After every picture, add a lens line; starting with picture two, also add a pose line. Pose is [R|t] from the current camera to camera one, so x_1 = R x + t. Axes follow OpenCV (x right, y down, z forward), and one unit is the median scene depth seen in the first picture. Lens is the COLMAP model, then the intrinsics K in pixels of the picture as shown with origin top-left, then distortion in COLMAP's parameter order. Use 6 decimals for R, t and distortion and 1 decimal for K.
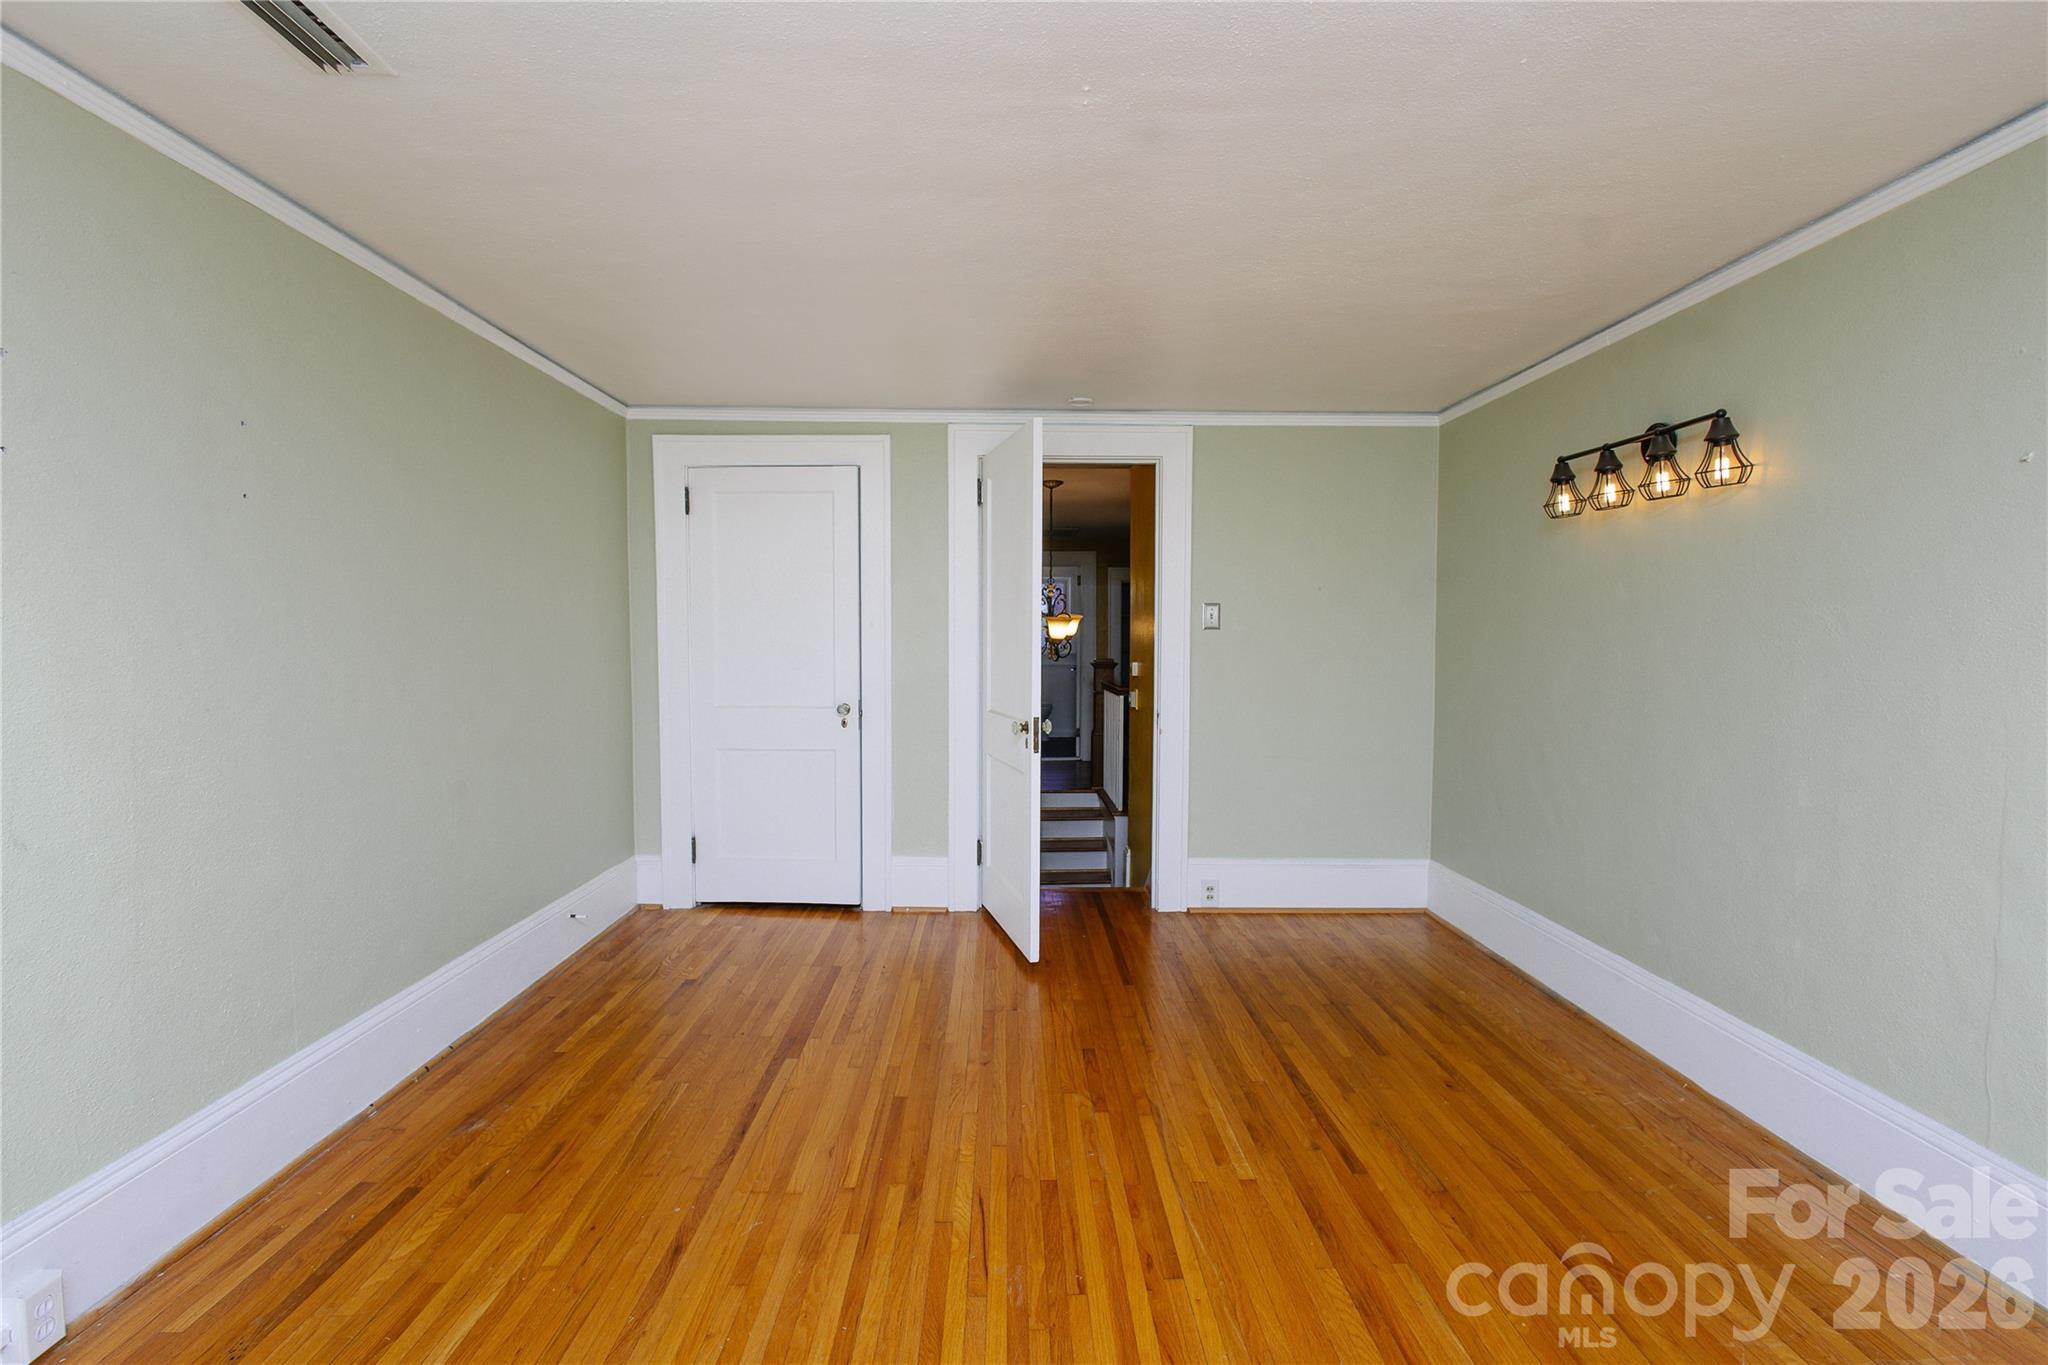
lens RADIAL K [[936.0, 0, 1028.7], [0, 936.0, 673.2], [0, 0, 1]] dist [0.003923, -0.000159]
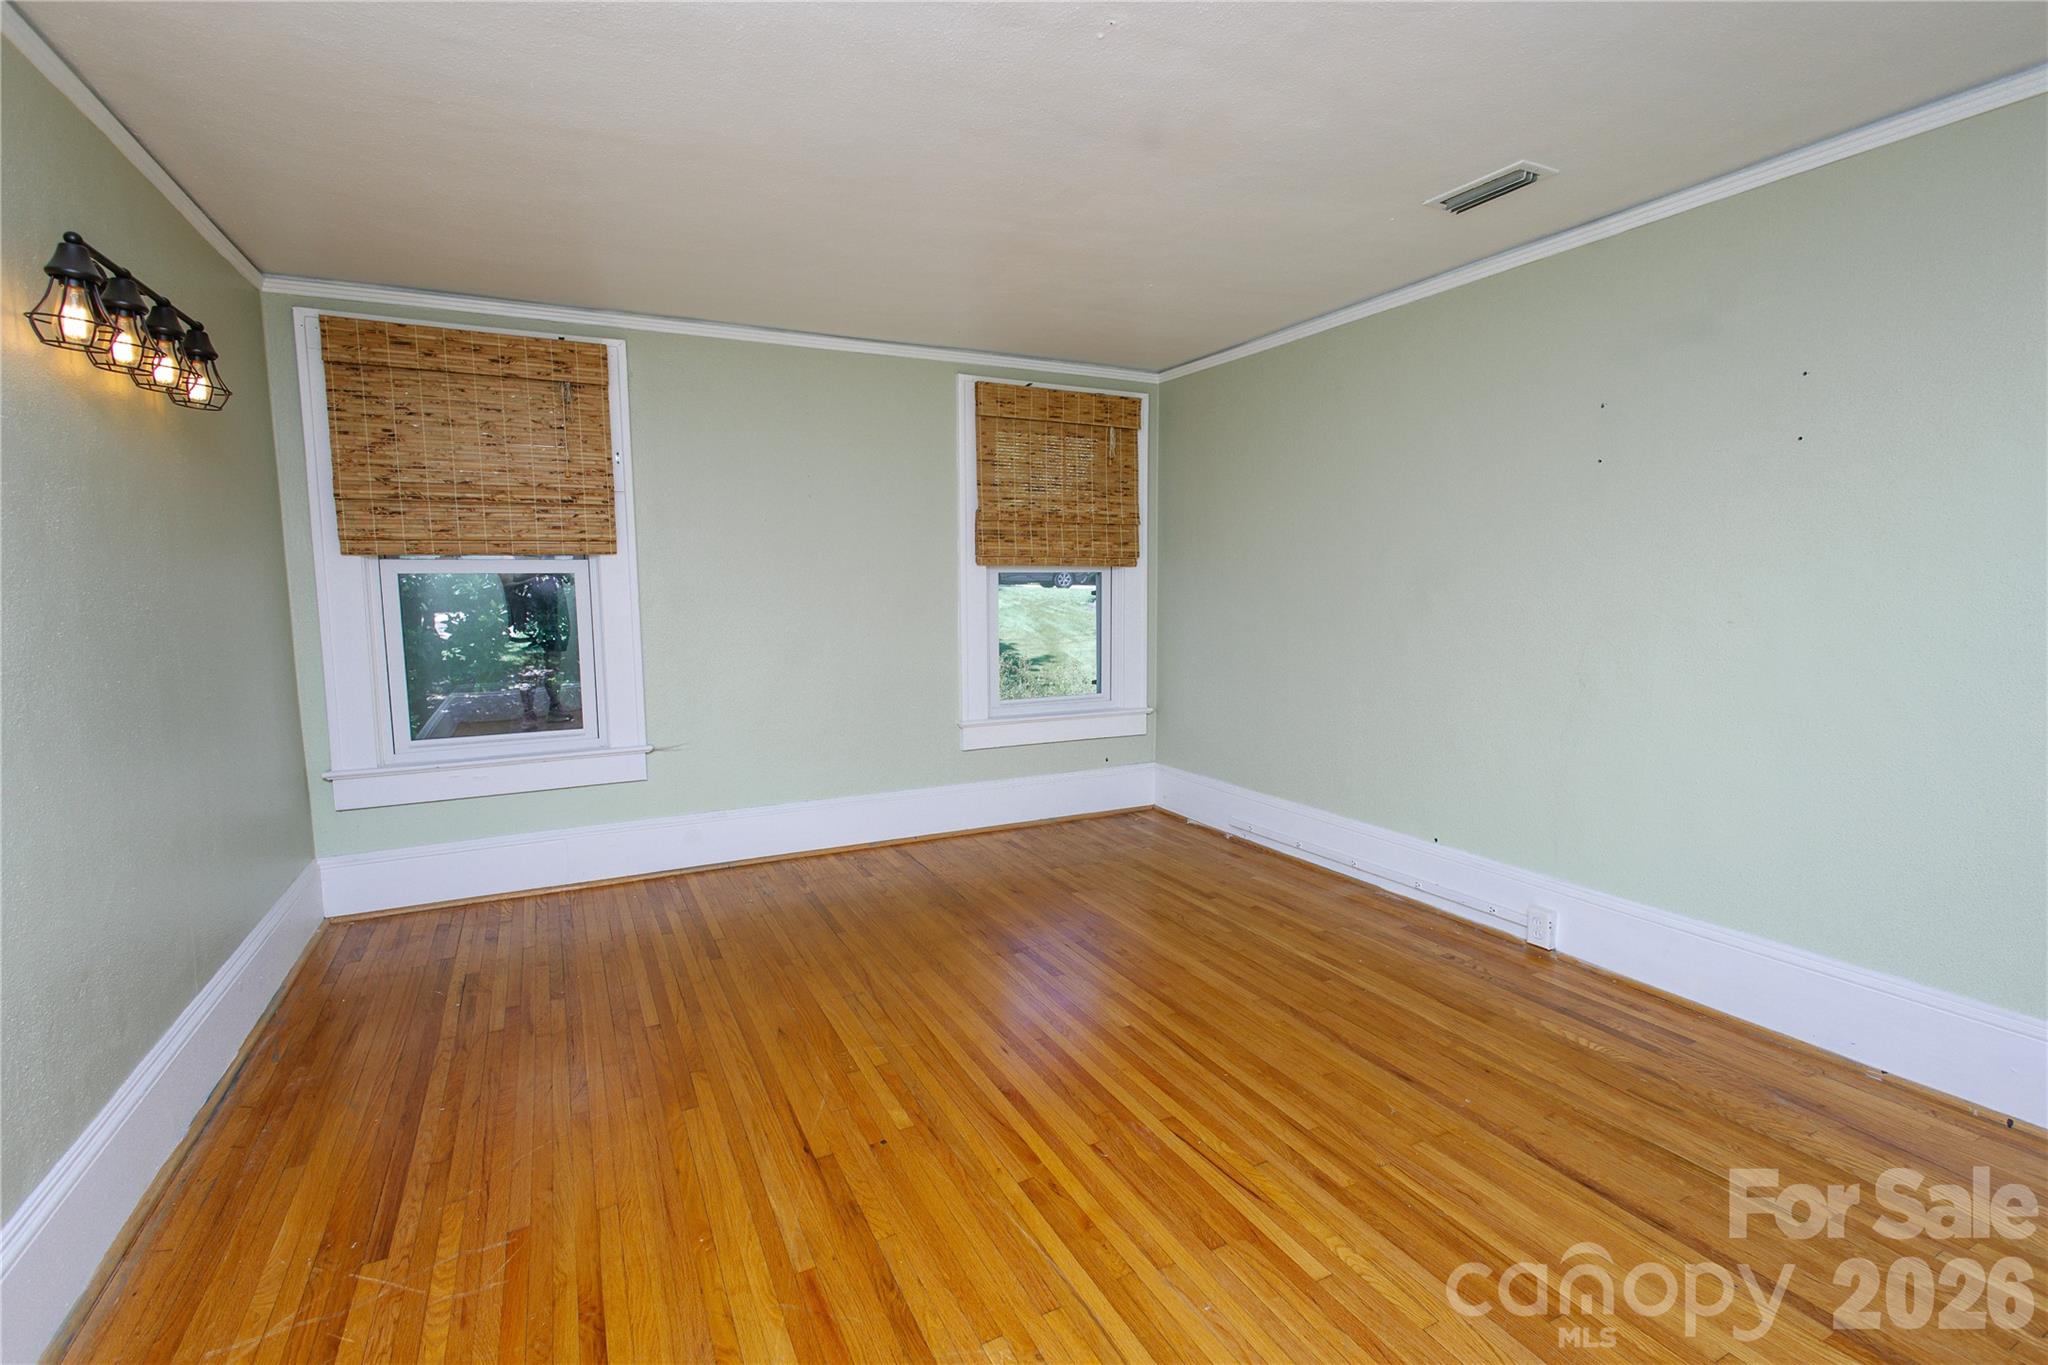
lens RADIAL K [[936.0, 0, 1026.5], [0, 936.0, 680.5], [0, 0, 1]] dist [0.003923, -0.000159]
pose [[-0.902634, 0.052906, -0.427144, 0.523798], [-0.003809, 0.991396, 0.130842, -0.045343], [0.430391, 0.119730, -0.894667, 1.709880]]
